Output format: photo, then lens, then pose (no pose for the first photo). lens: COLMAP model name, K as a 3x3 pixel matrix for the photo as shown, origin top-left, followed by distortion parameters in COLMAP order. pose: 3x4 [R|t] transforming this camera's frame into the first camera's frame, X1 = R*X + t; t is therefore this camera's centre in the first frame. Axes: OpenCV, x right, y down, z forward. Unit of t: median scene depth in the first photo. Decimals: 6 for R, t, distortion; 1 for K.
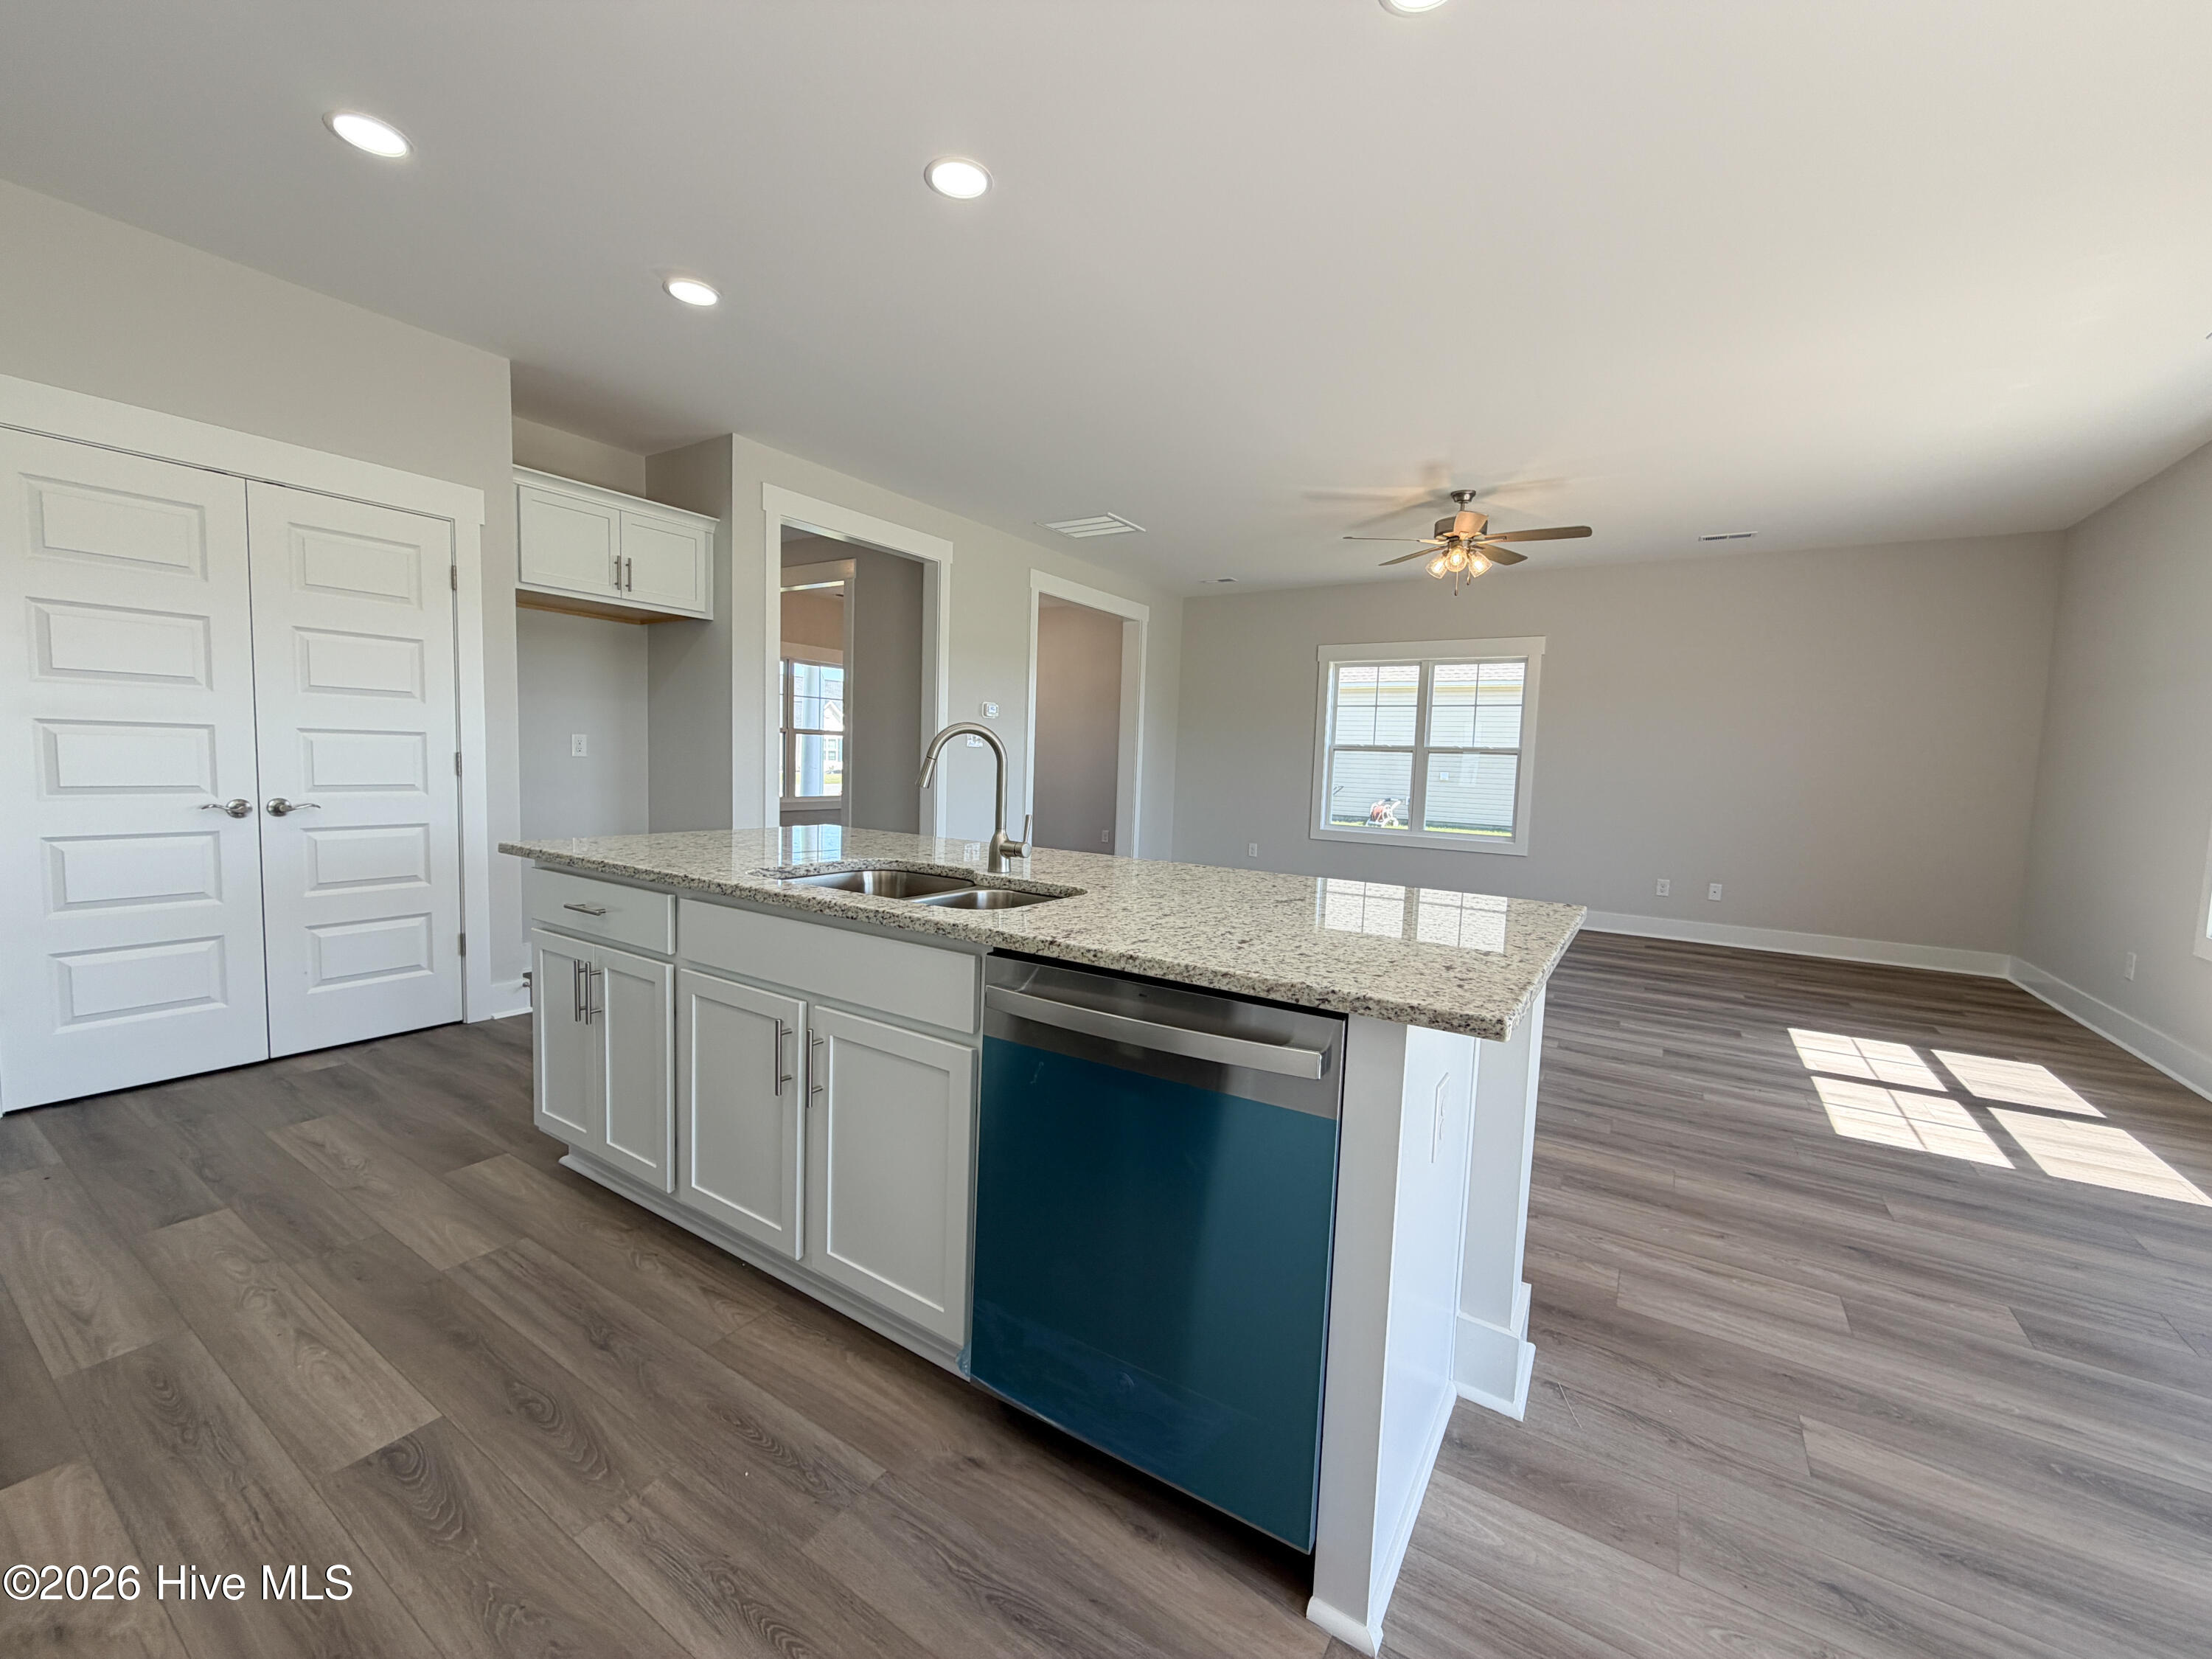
lens RADIAL K [[880.4, 0, 1098.3], [0, 880.4, 830.9], [0, 0, 1]] dist [-0.000240, 0.000010]
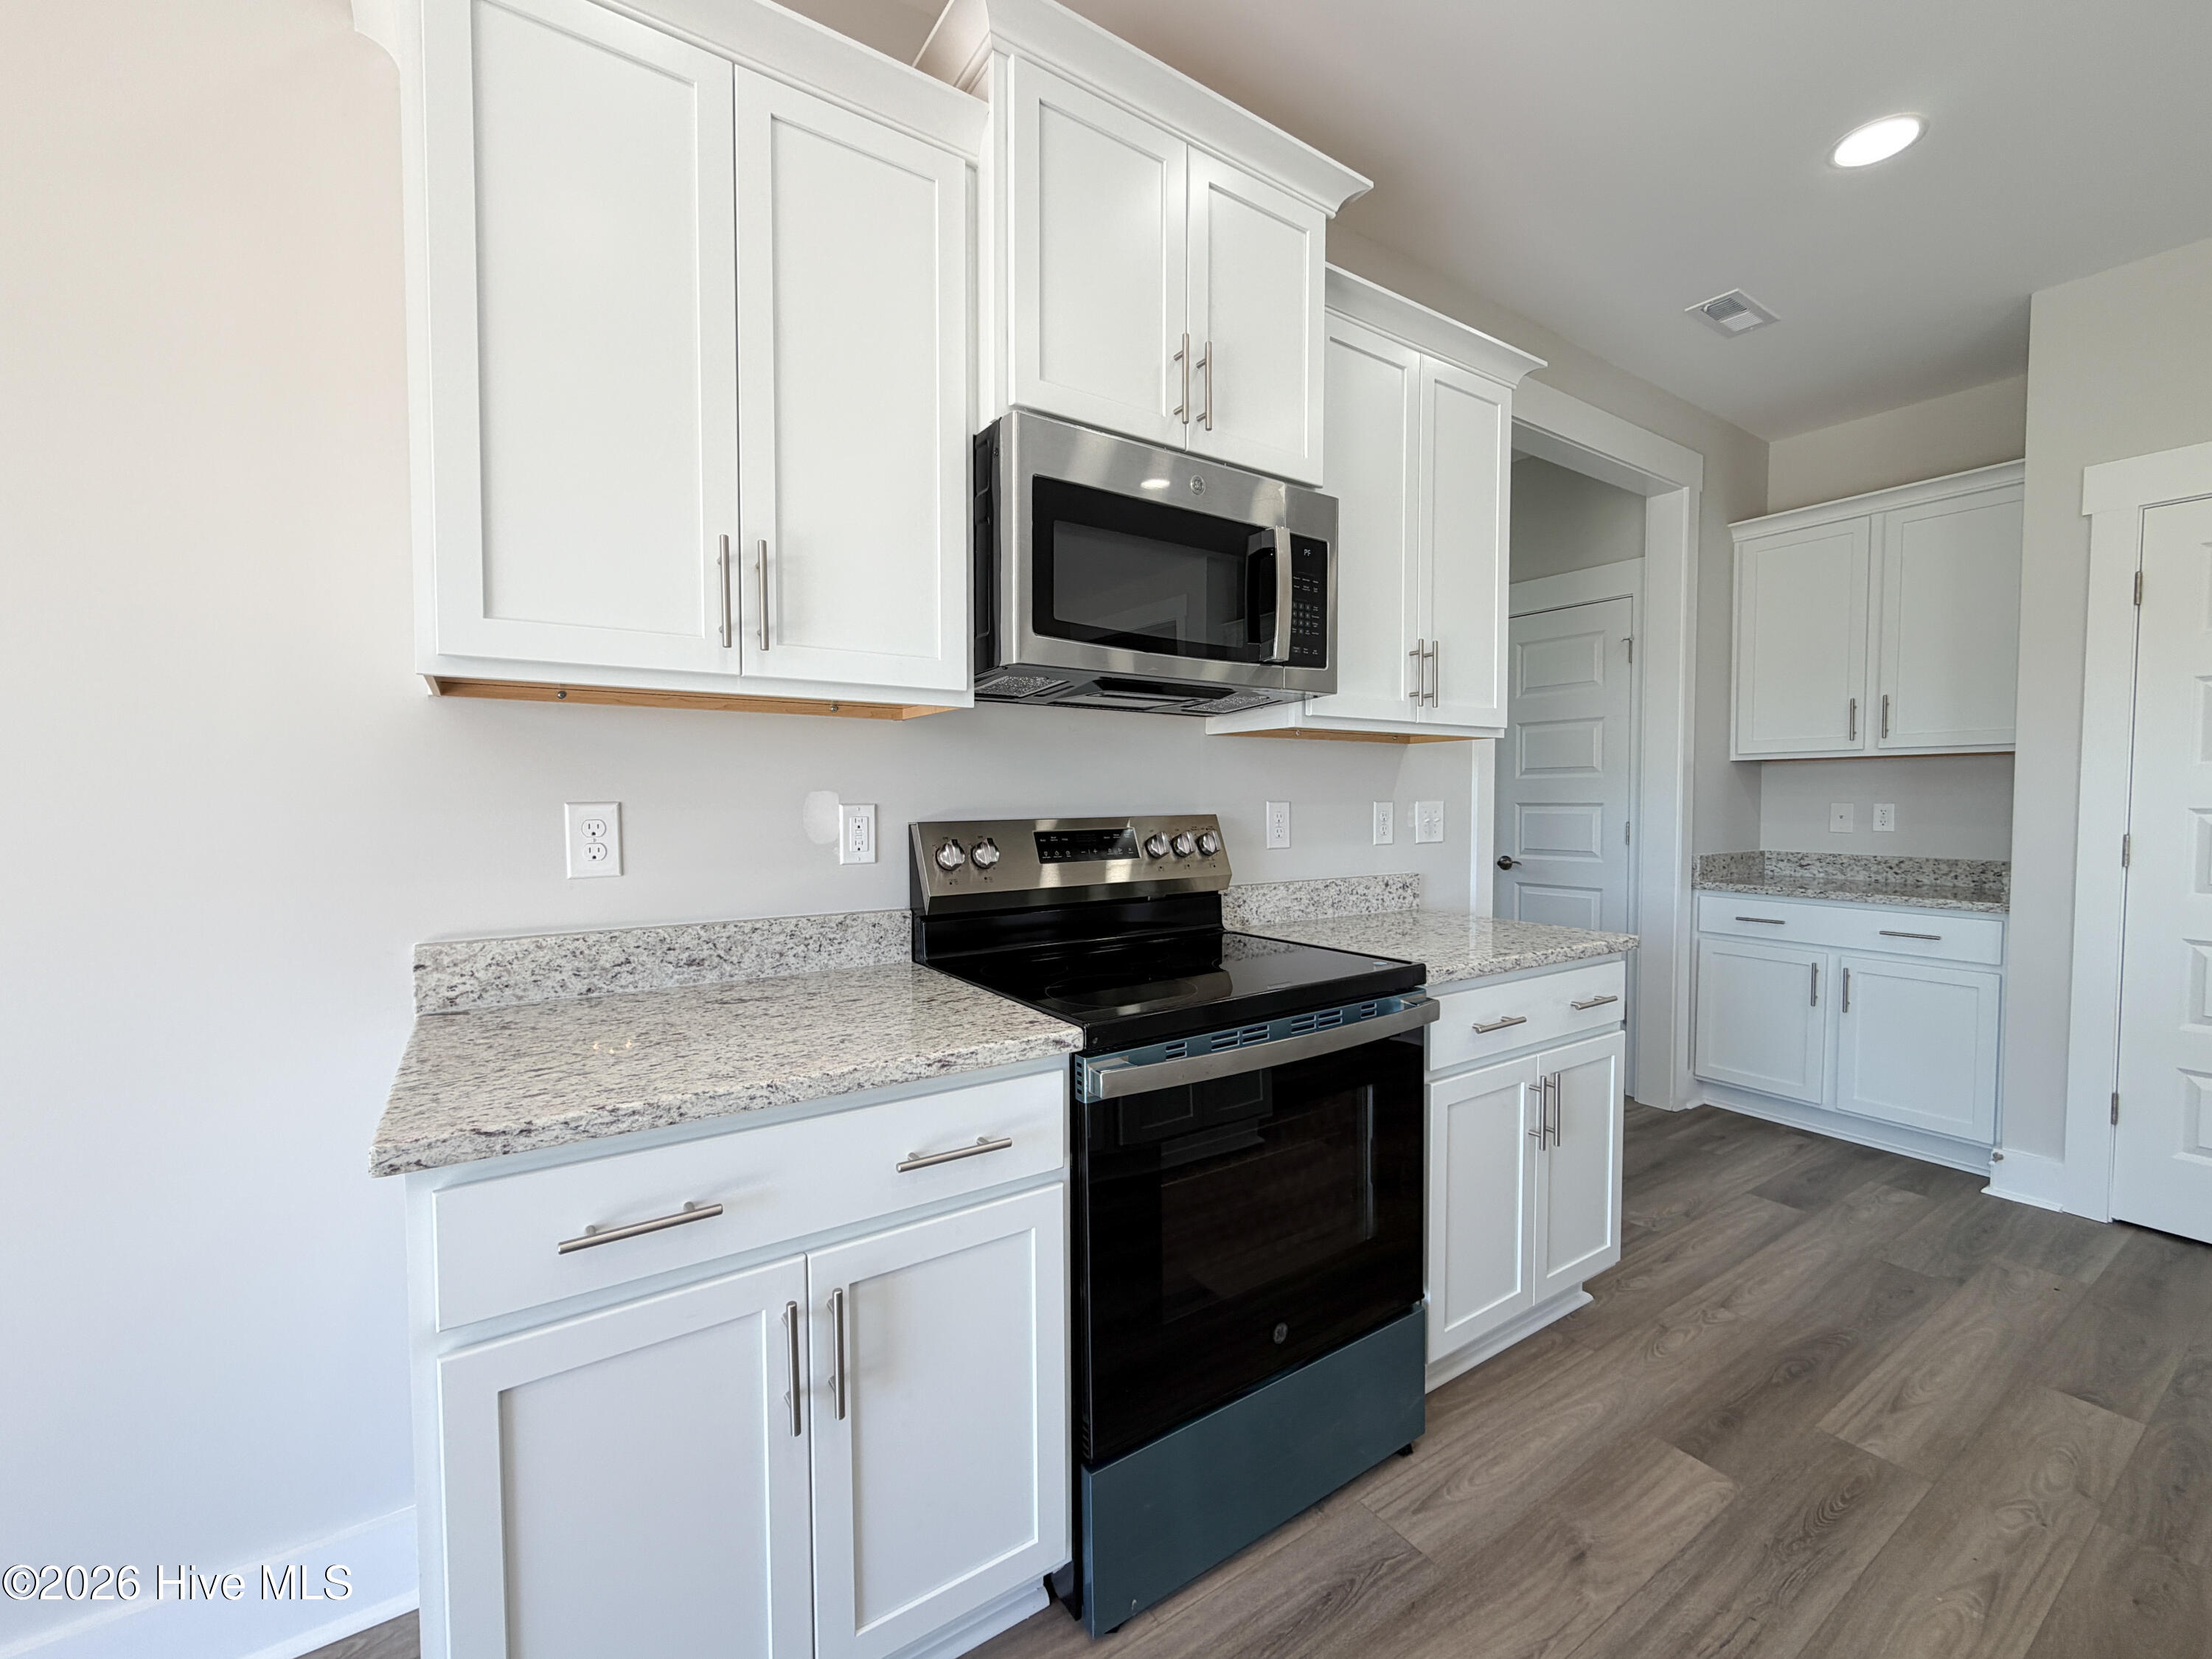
lens RADIAL K [[916.5, 0, 1099.3], [0, 916.5, 831.2], [0, 0, 1]] dist [0.000456, 0.000286]
pose [[-0.399073, 0.000559, -0.916919, 0.105906], [-0.091836, 0.994947, 0.040577, -0.035986], [0.912309, 0.100399, -0.397005, 0.319952]]
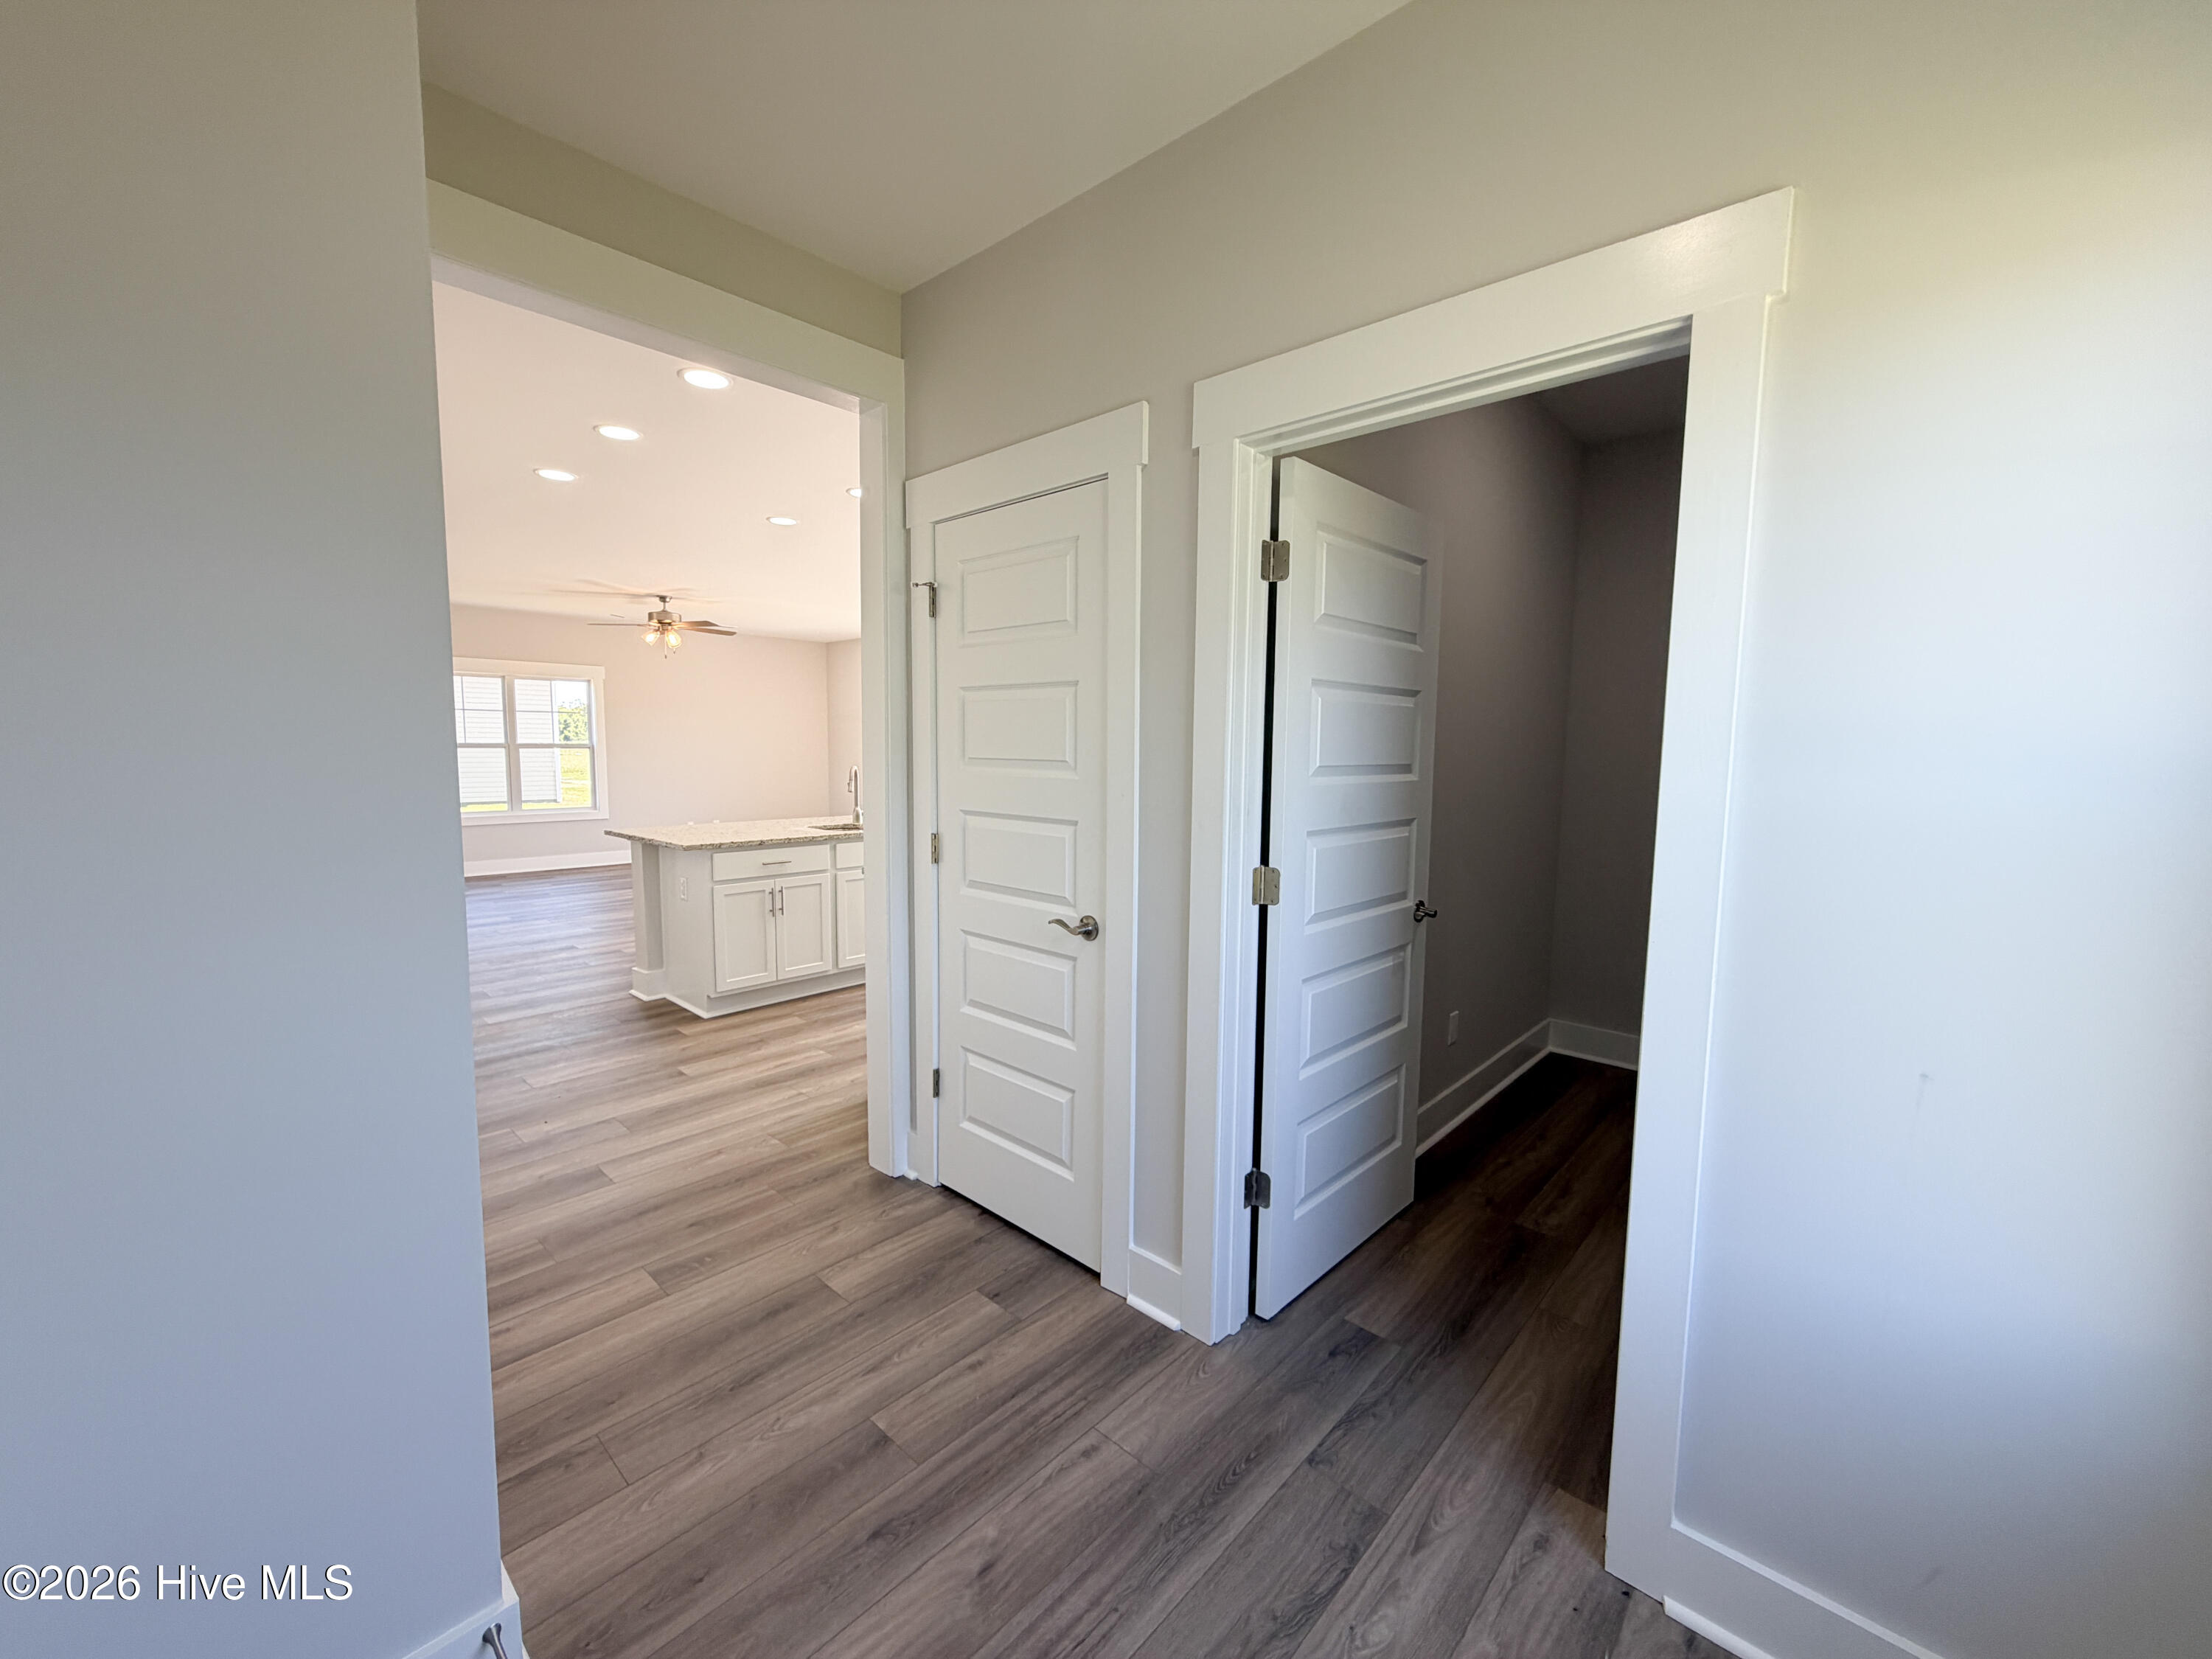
lens RADIAL K [[880.4, 0, 1098.3], [0, 880.4, 830.9], [0, 0, 1]] dist [-0.000240, 0.000010]
pose [[0.177483, -0.126450, 0.975966, -1.889615], [0.079639, 0.990304, 0.113825, -0.126088], [-0.980896, 0.057523, 0.185833, -0.125233]]
